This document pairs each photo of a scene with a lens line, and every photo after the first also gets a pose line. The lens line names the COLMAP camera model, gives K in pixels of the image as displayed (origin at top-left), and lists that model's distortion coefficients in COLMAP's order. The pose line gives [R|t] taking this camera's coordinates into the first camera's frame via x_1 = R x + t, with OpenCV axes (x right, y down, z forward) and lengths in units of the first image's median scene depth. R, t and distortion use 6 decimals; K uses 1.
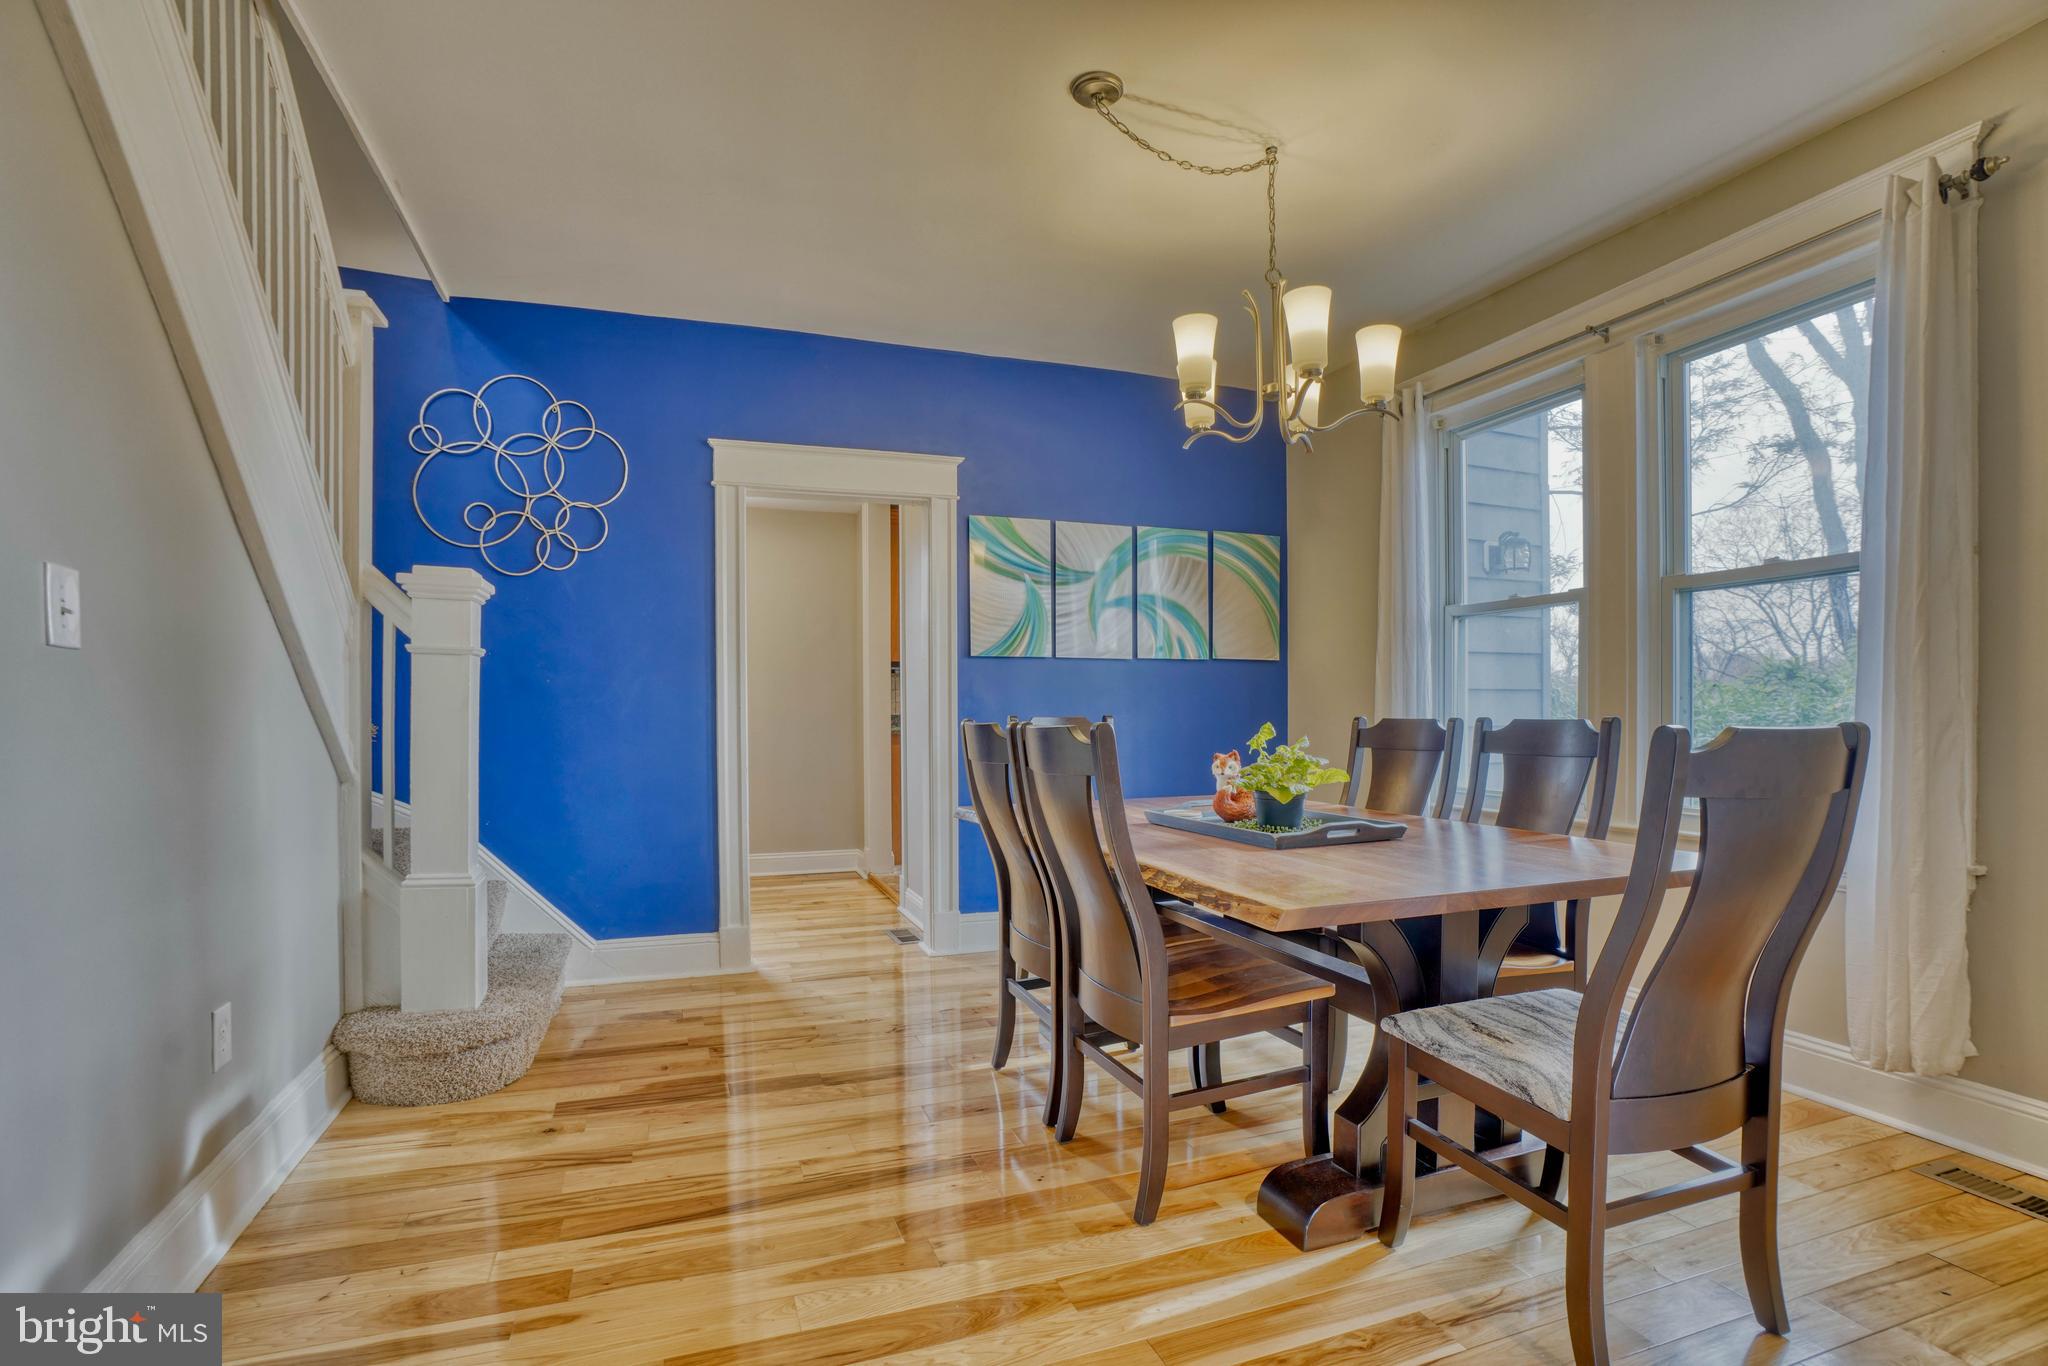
lens RADIAL K [[981.8, 0, 1012.5], [0, 981.8, 750.7], [0, 0, 1]] dist [-0.065265, 0.019827]
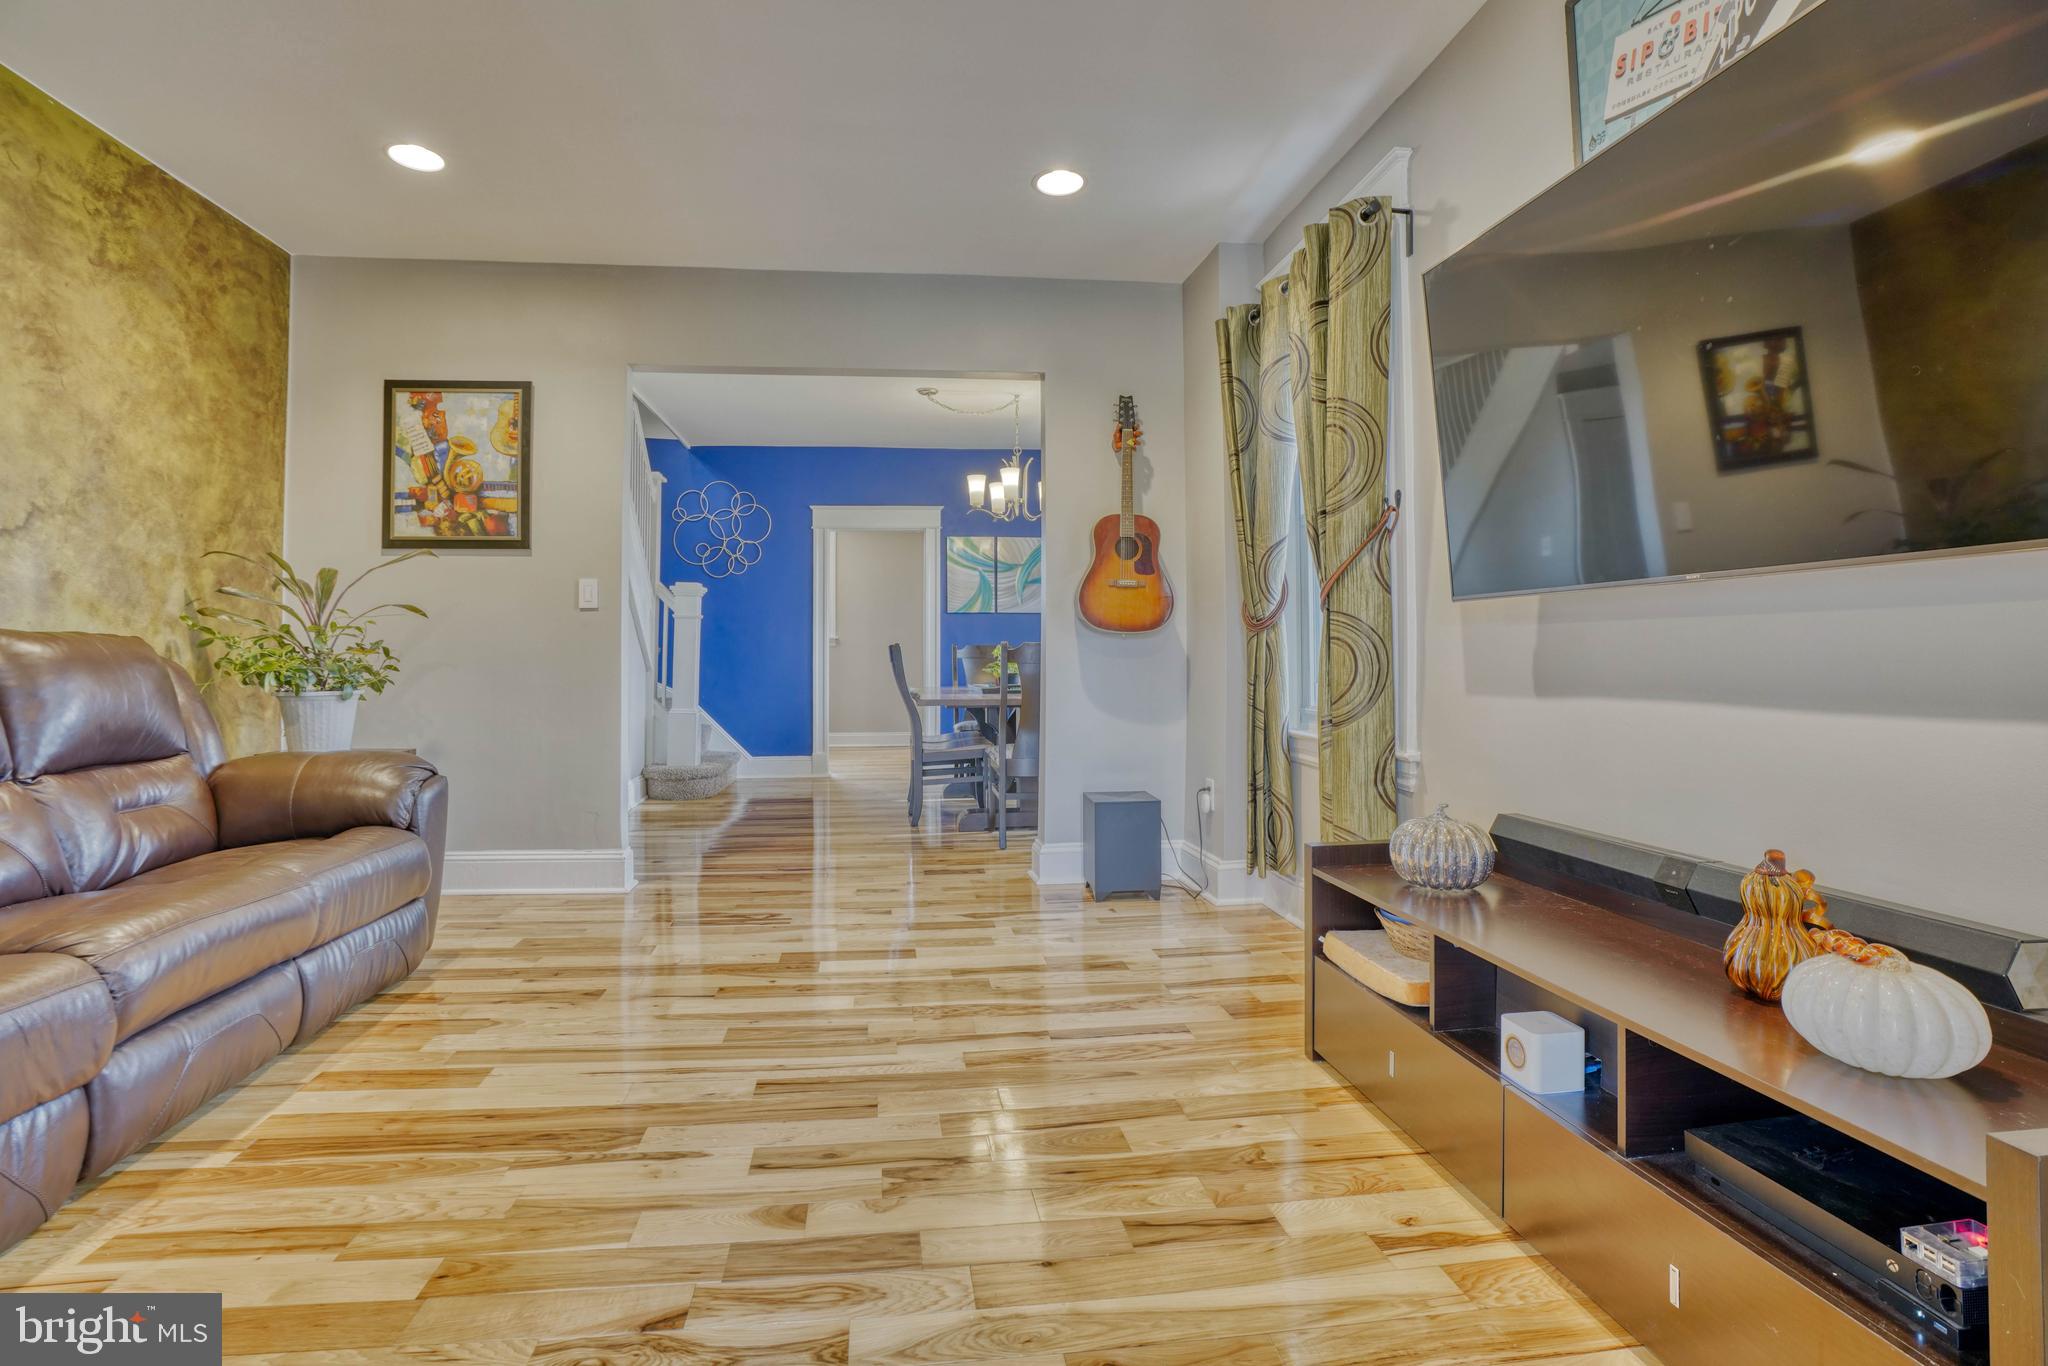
lens RADIAL K [[981.8, 0, 975.0], [0, 981.8, 629.3], [0, 0, 1]] dist [-0.065265, 0.019827]
pose [[0.968721, -0.006112, -0.248076, 0.547098], [-0.009081, 0.998154, -0.060053, 0.052625], [0.247985, 0.060427, 0.966878, -0.907909]]
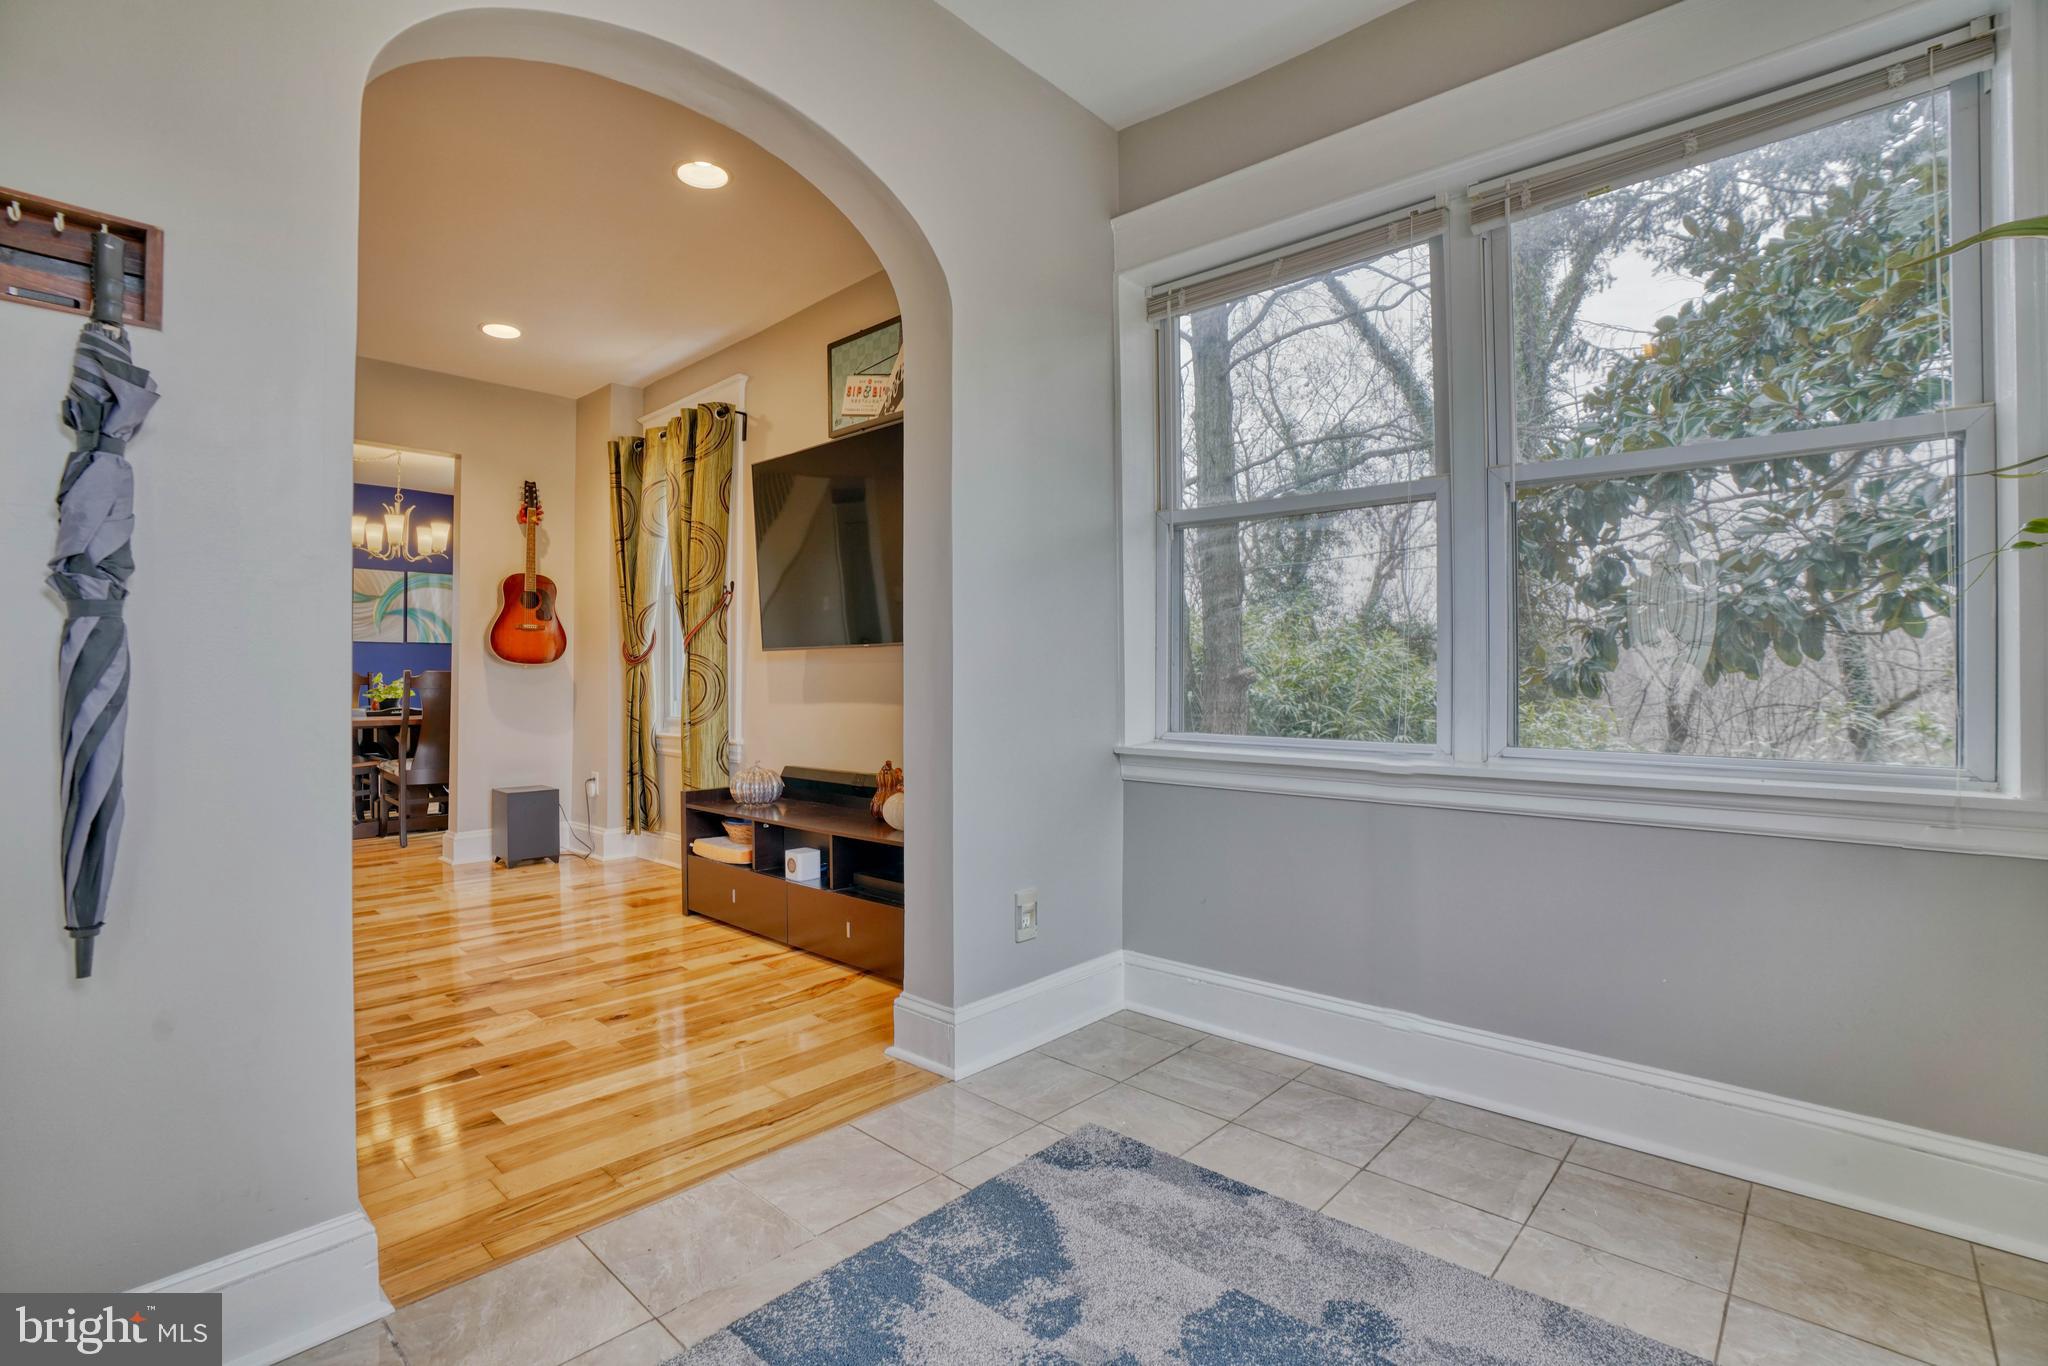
lens RADIAL K [[949.3, 0, 1006.6], [0, 949.3, 673.8], [0, 0, 1]] dist [-0.071228, 0.024452]
pose [[0.893099, 0.004417, 0.449838, 0.446145], [0.015873, 0.999020, -0.041324, 0.070501], [-0.449580, 0.044047, 0.892154, -1.351483]]
